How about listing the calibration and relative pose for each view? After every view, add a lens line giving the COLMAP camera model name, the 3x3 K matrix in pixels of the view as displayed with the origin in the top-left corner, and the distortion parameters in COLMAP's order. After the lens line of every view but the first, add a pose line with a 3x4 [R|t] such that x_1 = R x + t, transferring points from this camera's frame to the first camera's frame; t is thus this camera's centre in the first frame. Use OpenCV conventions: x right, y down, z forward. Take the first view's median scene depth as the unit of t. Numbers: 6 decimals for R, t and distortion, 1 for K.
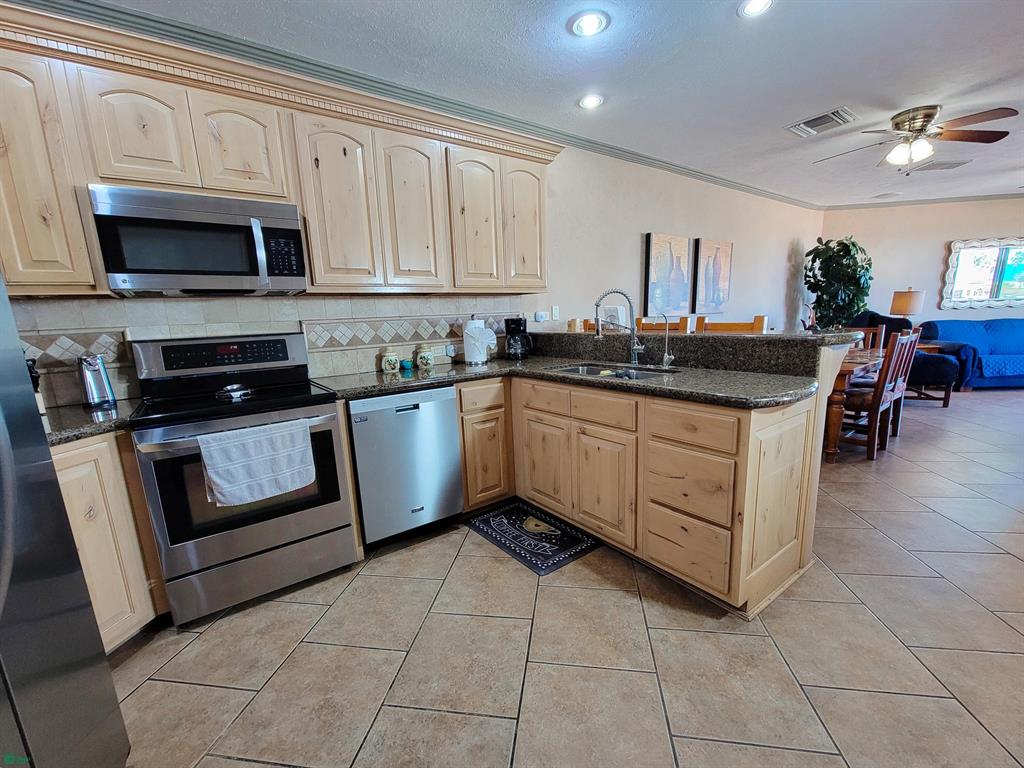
lens RADIAL K [[432.5, 0, 512.8], [0, 432.5, 397.0], [0, 0, 1]] dist [0.002962, 0.000340]
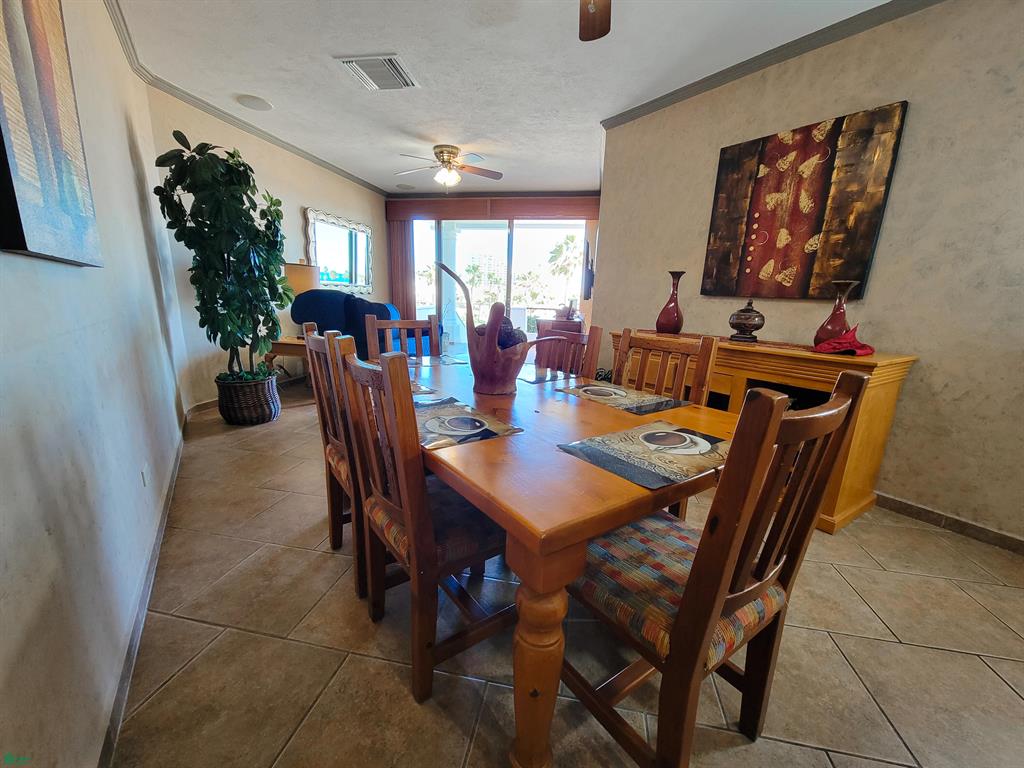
lens RADIAL K [[417.9, 0, 508.1], [0, 417.9, 399.1], [0, 0, 1]] dist [-0.002896, -0.000633]
pose [[0.047272, -0.200768, 0.978498, 0.207906], [0.159736, 0.968506, 0.191001, -0.107615], [-0.986027, 0.147272, 0.077853, 0.649522]]
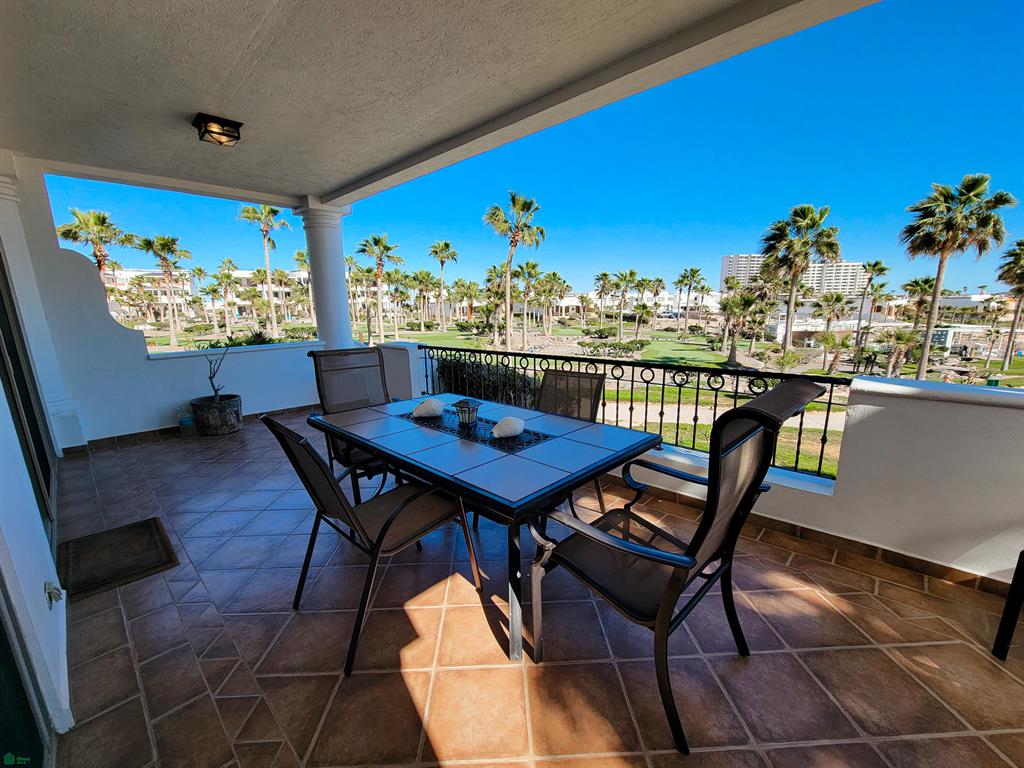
lens RADIAL K [[419.1, 0, 509.1], [0, 419.1, 401.1], [0, 0, 1]] dist [0.000275, -0.004134]
pose [[0.572846, -0.154276, 0.805013, 1.323401], [0.160043, 0.984276, 0.074744, -0.056724], [-0.803886, 0.086020, 0.588530, 0.062303]]
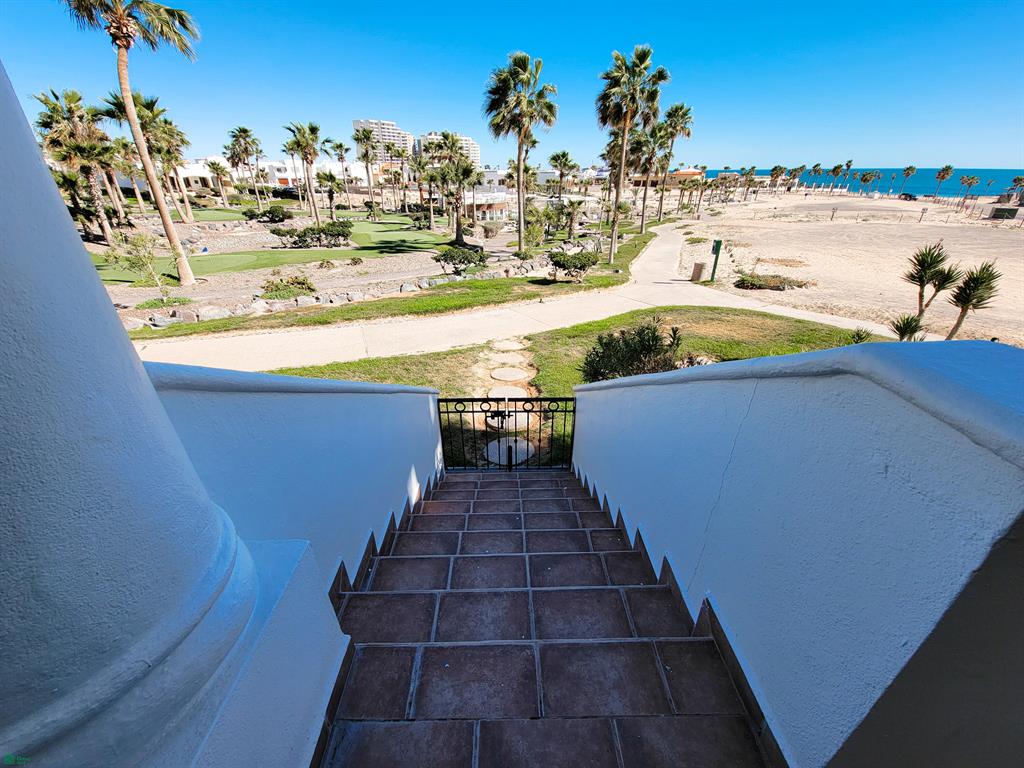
lens RADIAL K [[417.9, 0, 508.1], [0, 417.9, 399.1], [0, 0, 1]] dist [-0.002896, -0.000633]
pose [[-0.153162, -0.434638, 0.887486, 1.818411], [0.209282, 0.863444, 0.458982, -0.210028], [-0.965786, 0.256034, -0.041285, 0.855141]]
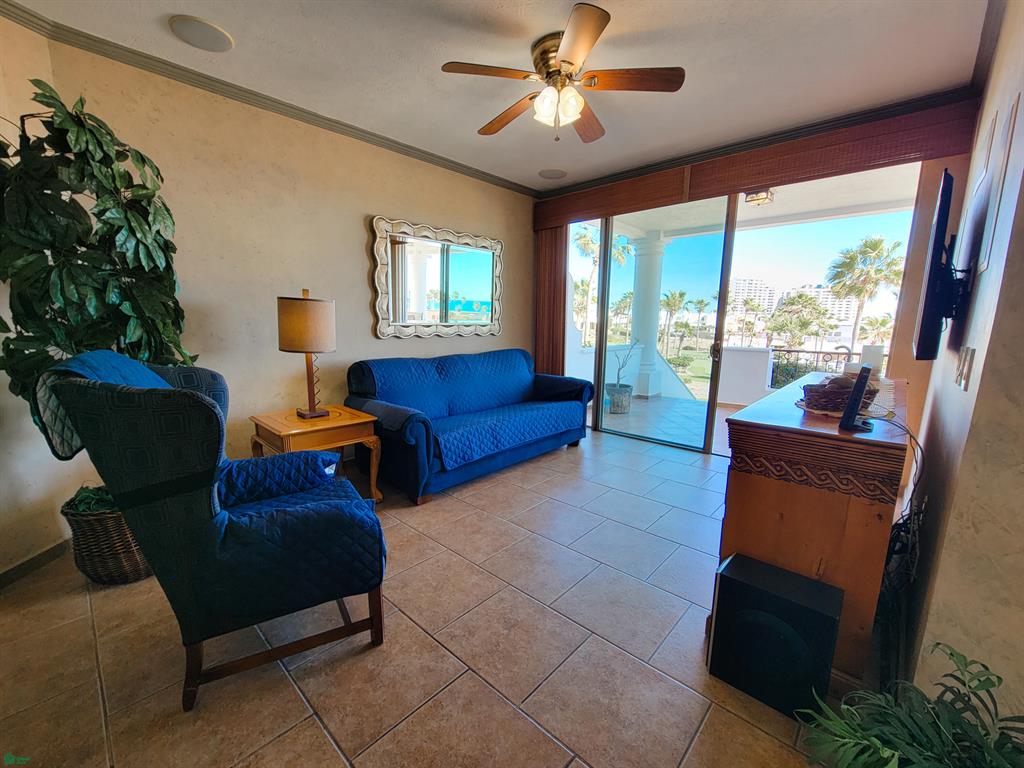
lens RADIAL K [[419.1, 0, 509.1], [0, 419.1, 401.1], [0, 0, 1]] dist [0.000275, -0.004134]
pose [[0.565302, -0.111122, 0.817365, 0.677260], [0.131021, 0.990401, 0.044031, -0.132864], [-0.814412, 0.082202, 0.574435, 0.599597]]
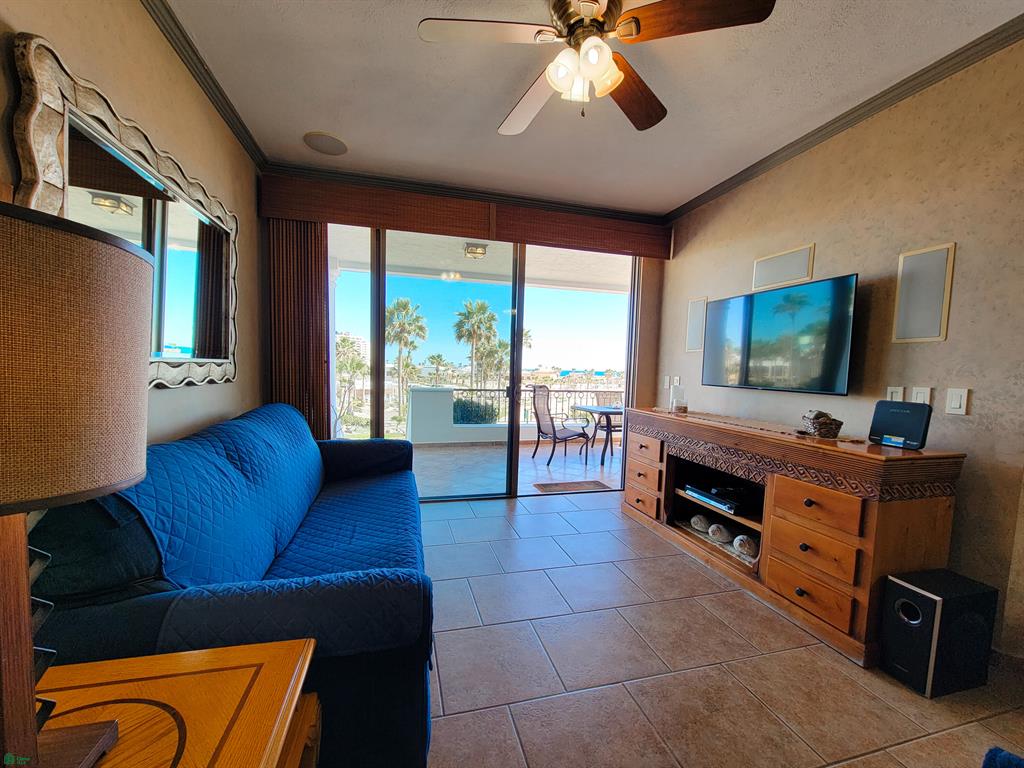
lens RADIAL K [[417.9, 0, 508.1], [0, 417.9, 399.1], [0, 0, 1]] dist [-0.002896, -0.000633]
pose [[-0.402932, -0.037193, 0.914474, 0.804778], [0.167916, 0.979209, 0.113813, -0.203777], [-0.899694, 0.199413, -0.388310, 0.956158]]
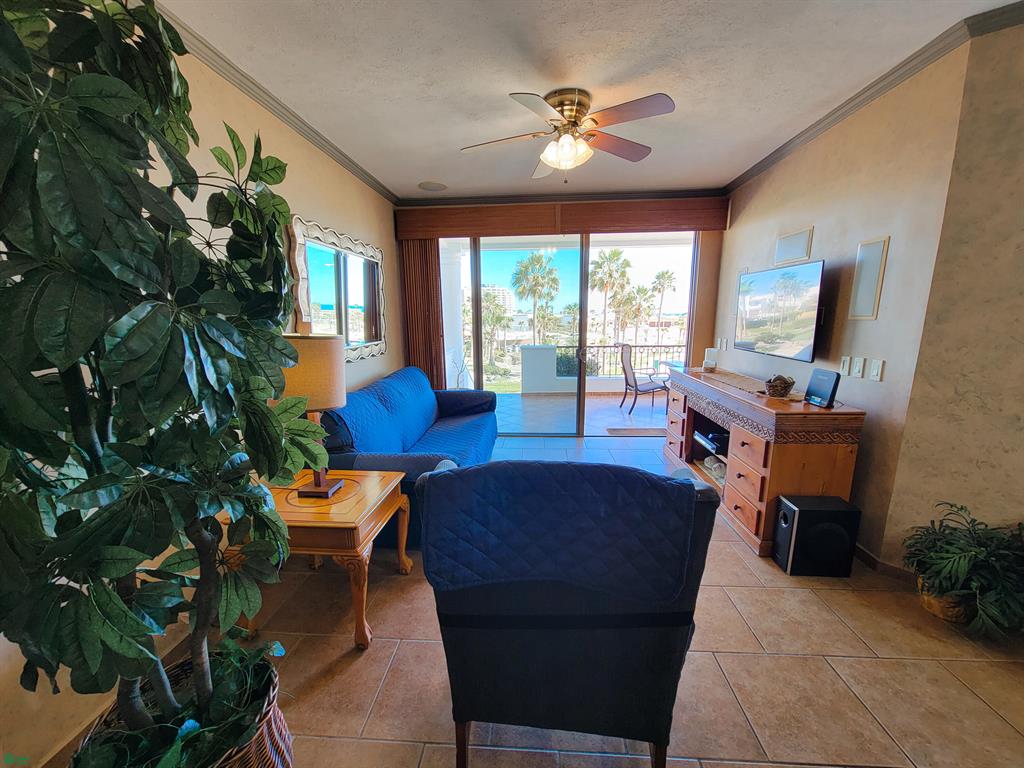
lens RADIAL K [[417.9, 0, 508.1], [0, 417.9, 399.1], [0, 0, 1]] dist [-0.002896, -0.000633]
pose [[-0.079678, -0.155838, 0.984564, 0.597600], [0.210341, 0.962836, 0.169422, -0.221668], [-0.974376, 0.220593, -0.043938, 0.888882]]
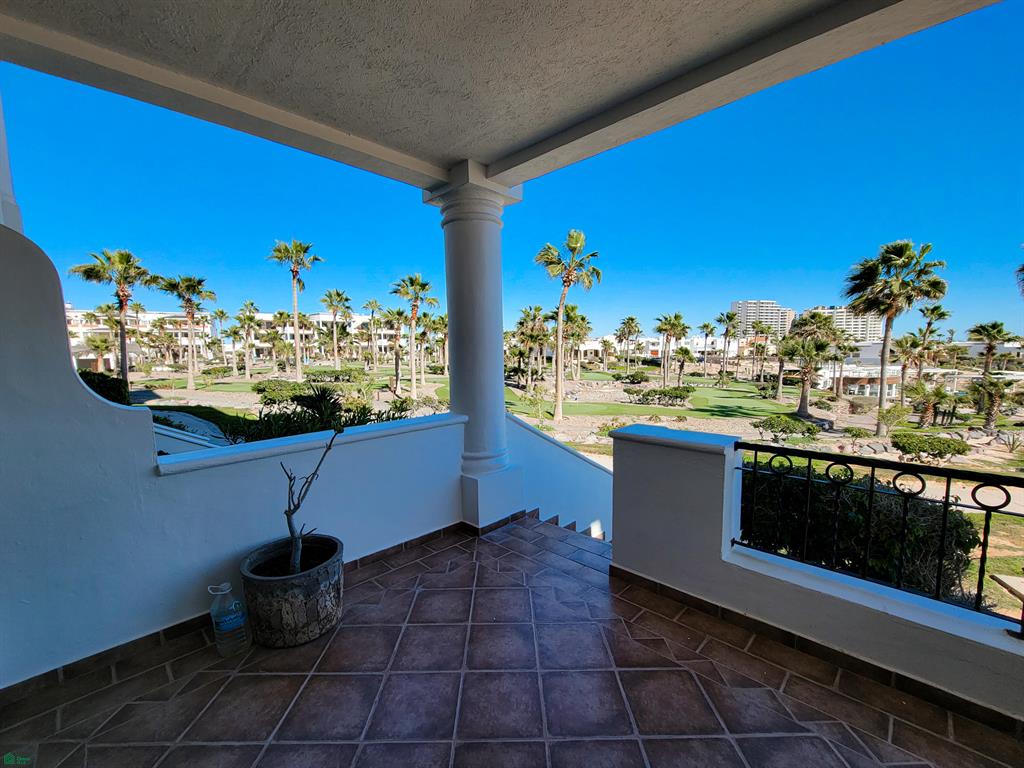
lens RADIAL K [[419.1, 0, 509.1], [0, 419.1, 401.1], [0, 0, 1]] dist [0.000275, -0.004134]
pose [[0.588507, -0.068740, 0.805564, 1.470039], [0.152088, 0.988003, -0.026800, -0.184572], [-0.794058, 0.138289, 0.591902, 0.592886]]
